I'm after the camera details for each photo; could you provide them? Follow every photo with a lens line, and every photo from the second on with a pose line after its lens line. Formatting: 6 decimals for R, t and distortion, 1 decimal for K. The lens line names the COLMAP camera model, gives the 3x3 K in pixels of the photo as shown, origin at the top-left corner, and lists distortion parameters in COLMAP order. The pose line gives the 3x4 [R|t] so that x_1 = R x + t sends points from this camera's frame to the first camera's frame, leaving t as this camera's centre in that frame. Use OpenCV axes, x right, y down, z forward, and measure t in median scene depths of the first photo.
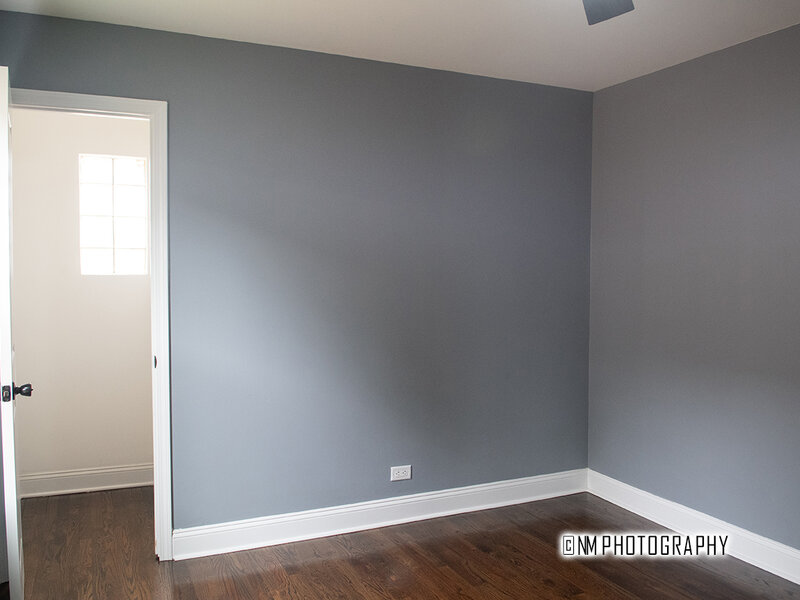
lens RADIAL K [[675.4, 0, 399.9], [0, 675.4, 301.8], [0, 0, 1]] dist [-0.012487, -0.010933]
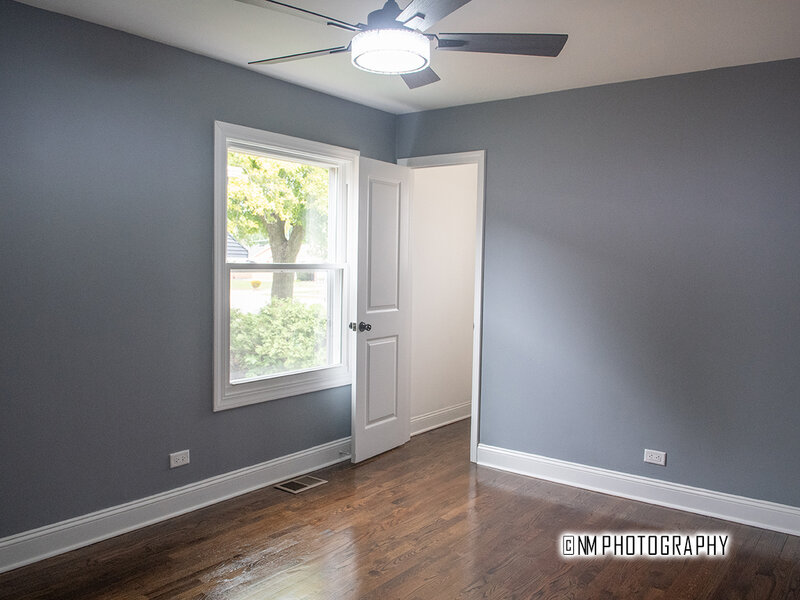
lens RADIAL K [[675.4, 0, 402.9], [0, 675.4, 302.6], [0, 0, 1]] dist [-0.012487, -0.010933]
pose [[0.456829, 0.051452, -0.888065, 0.835638], [-0.057839, 0.997931, 0.028064, 0.003808], [0.887672, 0.038545, 0.458860, 0.167261]]
